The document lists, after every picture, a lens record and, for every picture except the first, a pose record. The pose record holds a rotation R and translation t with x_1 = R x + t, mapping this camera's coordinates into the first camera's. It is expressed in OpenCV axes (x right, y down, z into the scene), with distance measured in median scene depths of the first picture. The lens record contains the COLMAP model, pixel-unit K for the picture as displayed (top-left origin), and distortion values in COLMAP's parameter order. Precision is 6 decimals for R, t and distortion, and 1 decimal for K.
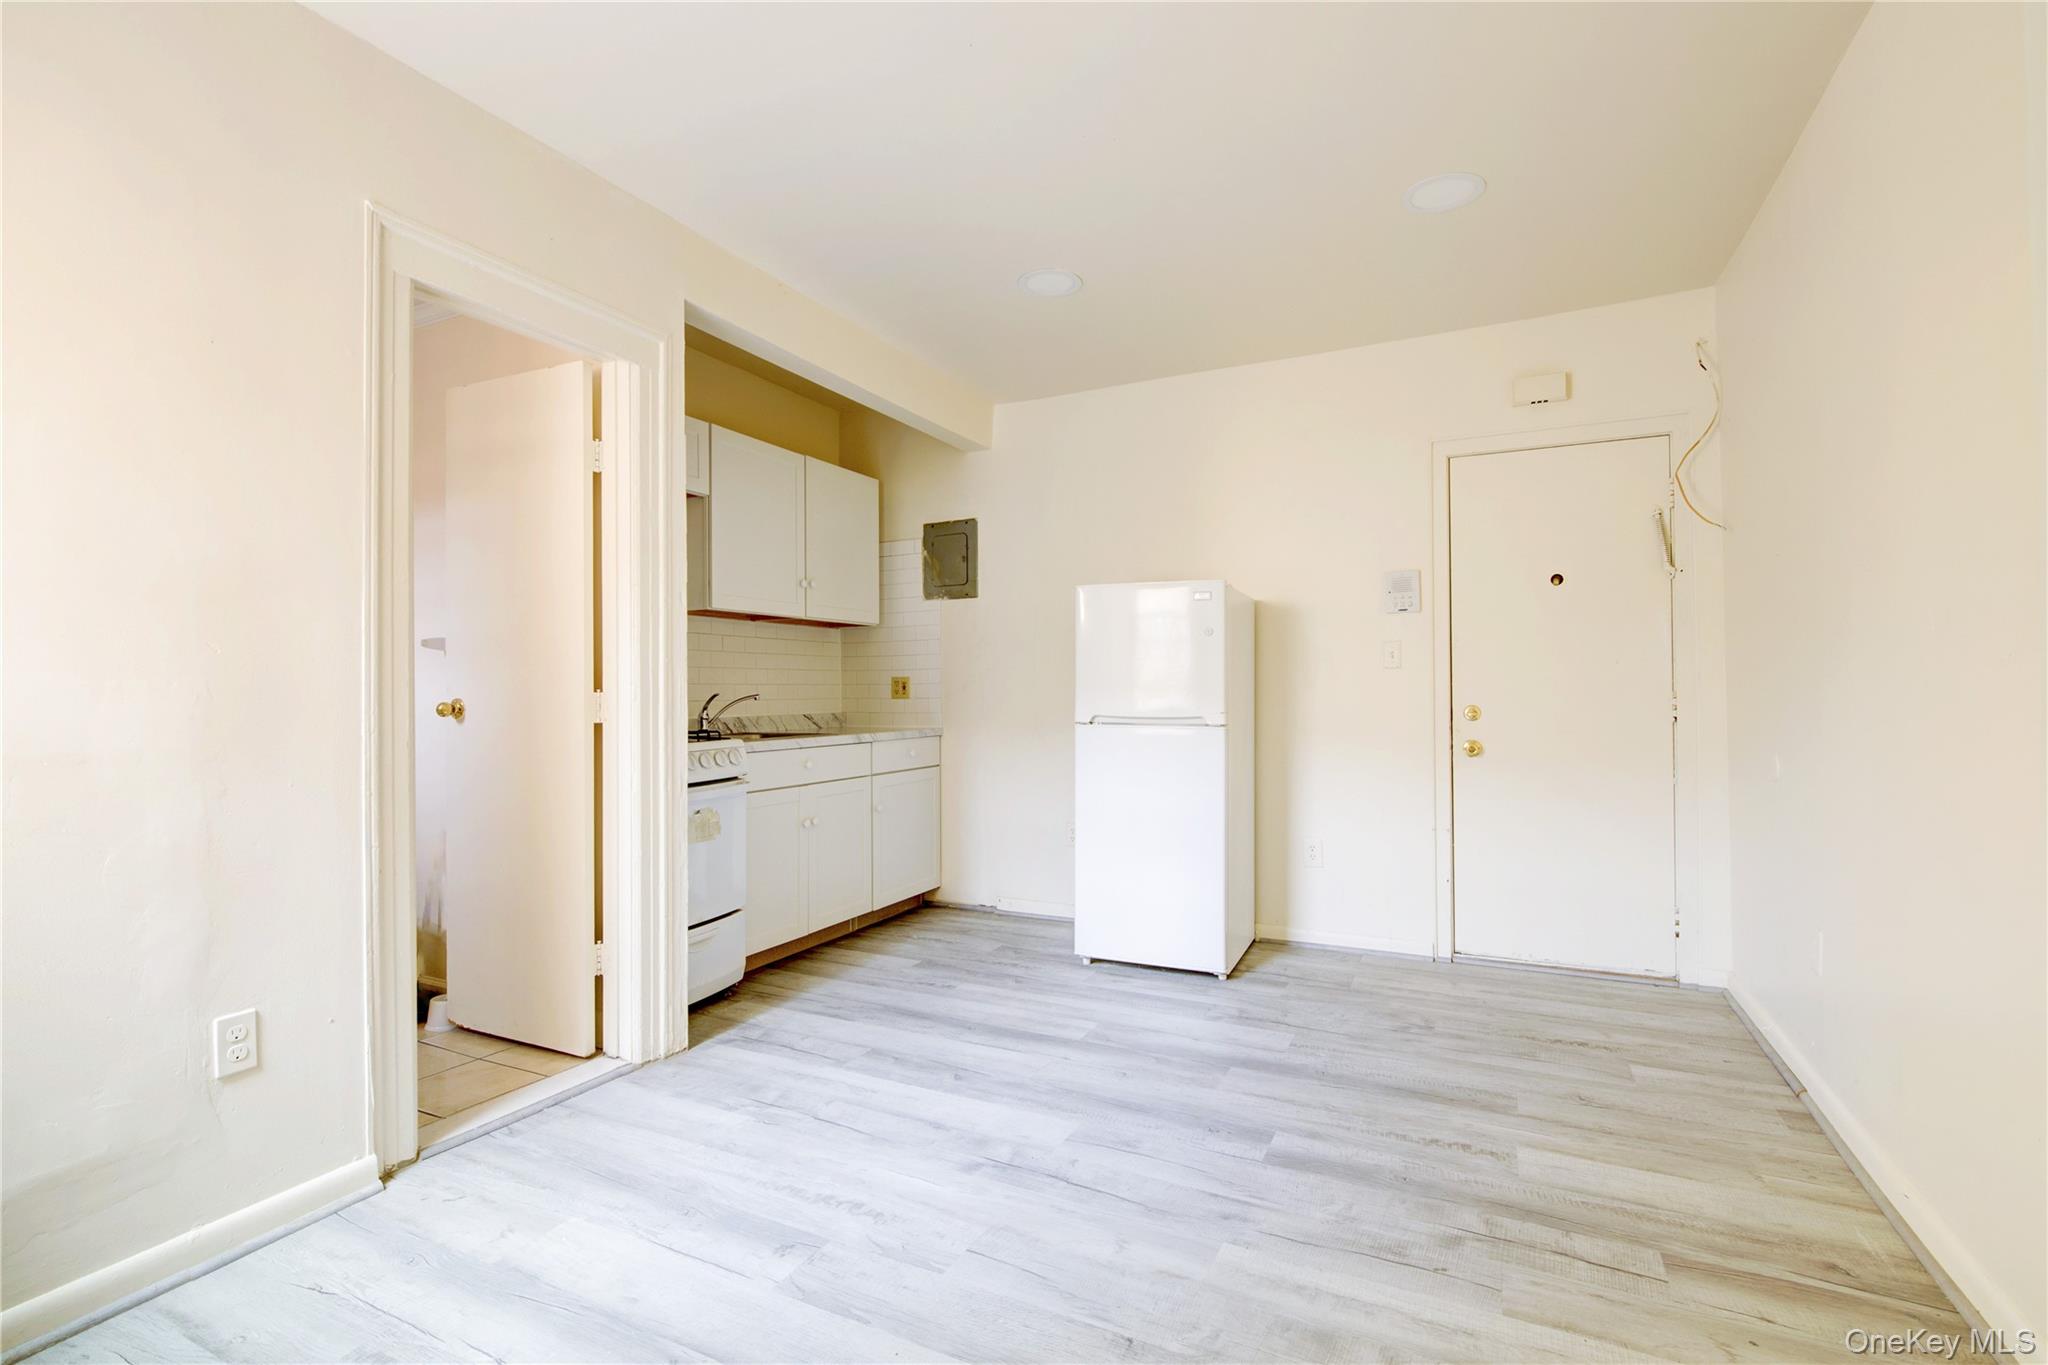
lens RADIAL K [[937.3, 0, 1002.0], [0, 937.3, 684.4], [0, 0, 1]] dist [-0.002628, 0.000000]
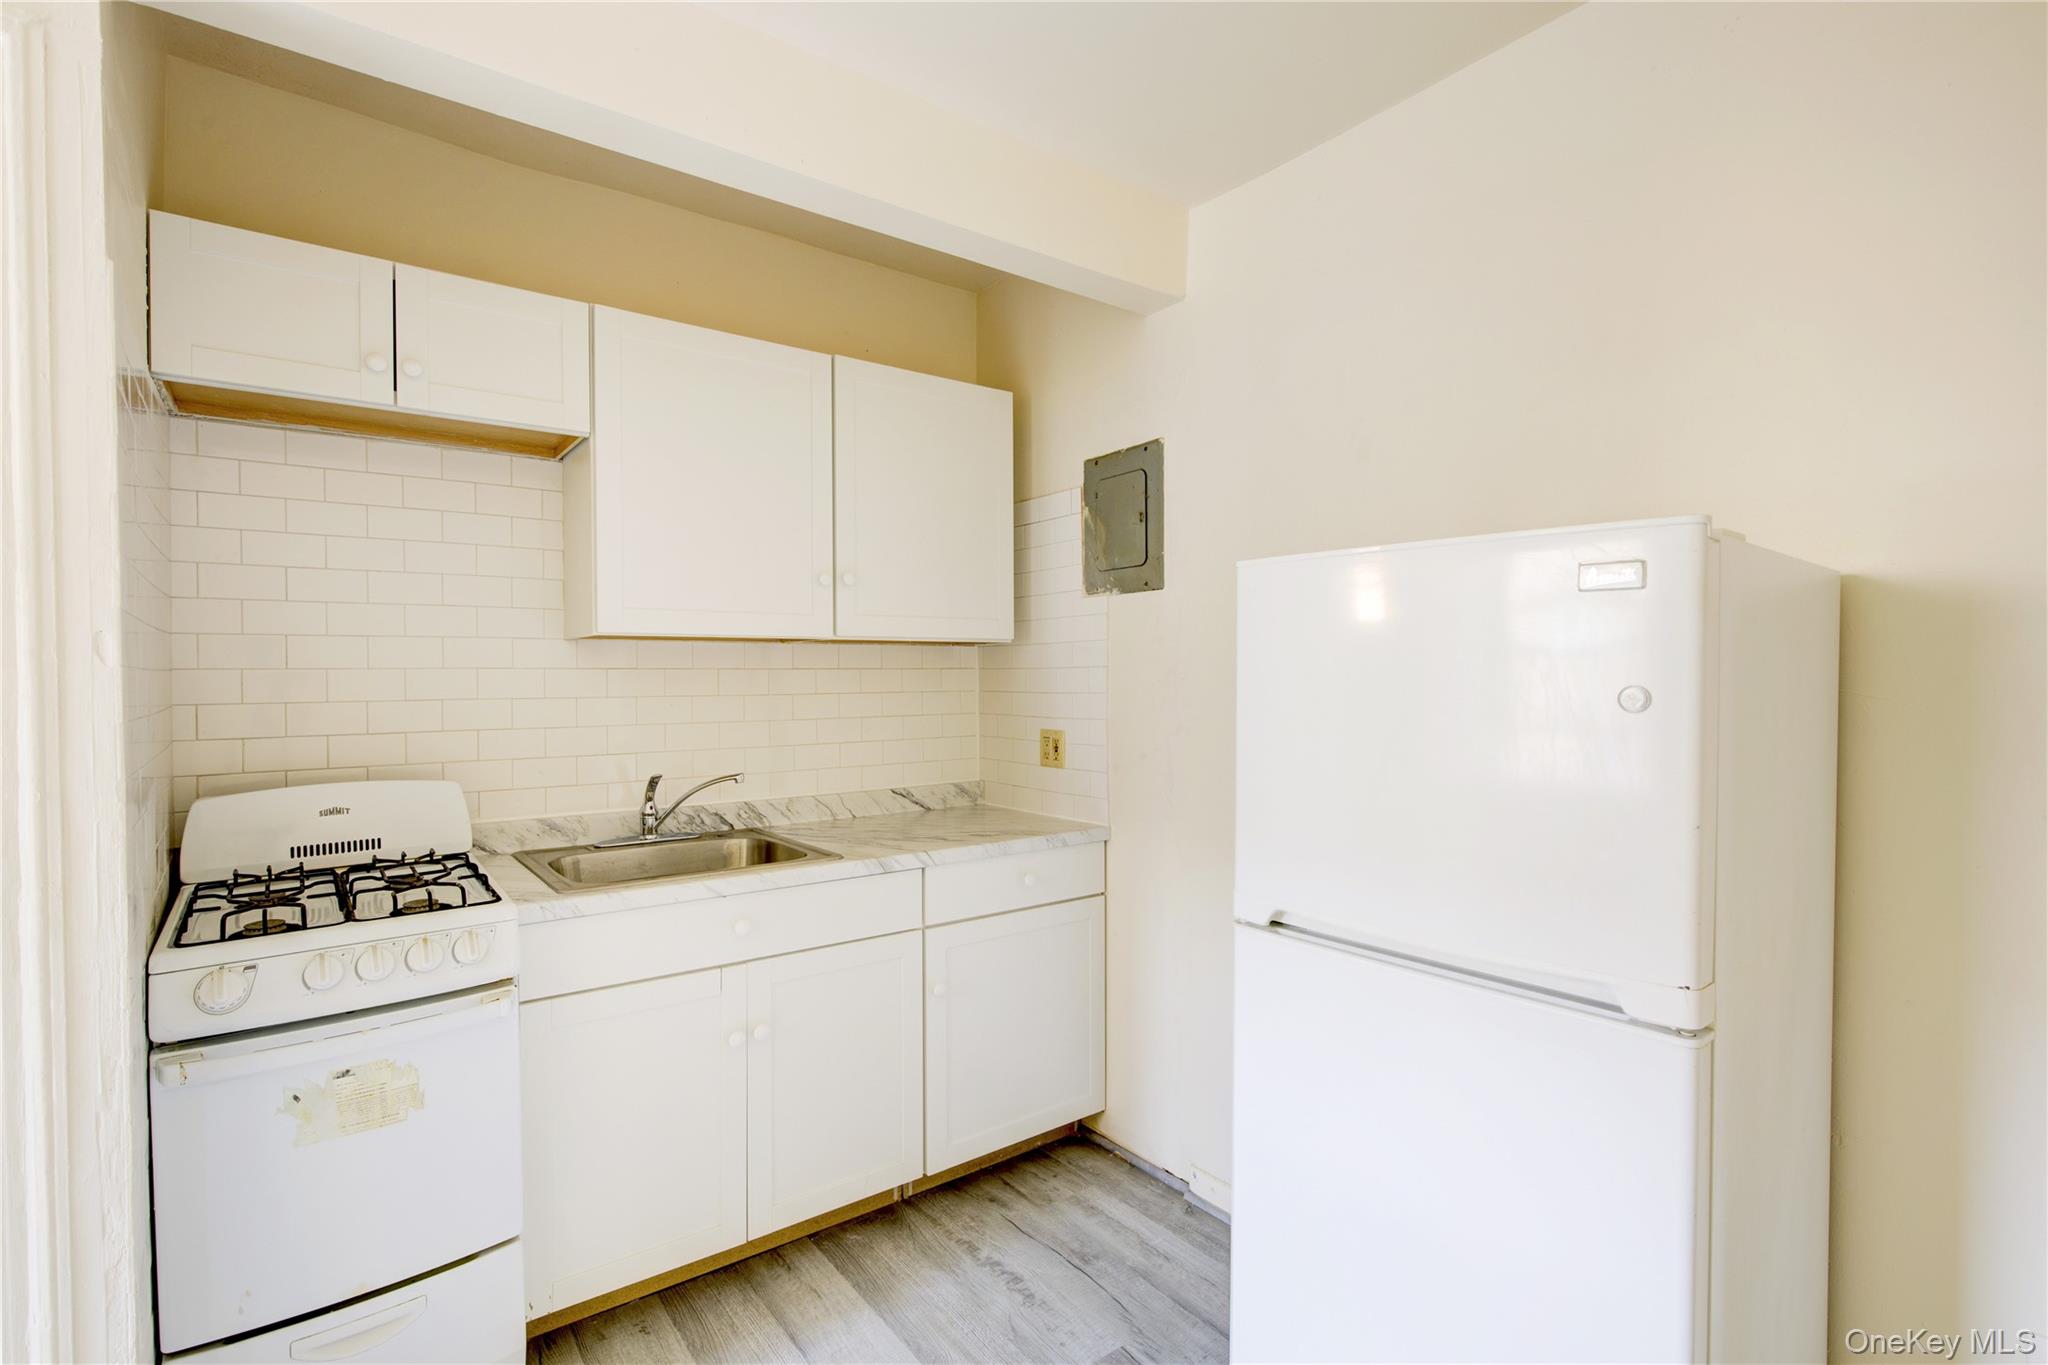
lens RADIAL K [[952.3, 0, 994.0], [0, 952.3, 684.5], [0, 0, 1]] dist [-0.001337, 0.000140]
pose [[0.892247, 0.007867, -0.451478, 0.177046], [0.000850, 0.999817, 0.019102, -0.066800], [0.451546, -0.017427, 0.892078, 0.647942]]
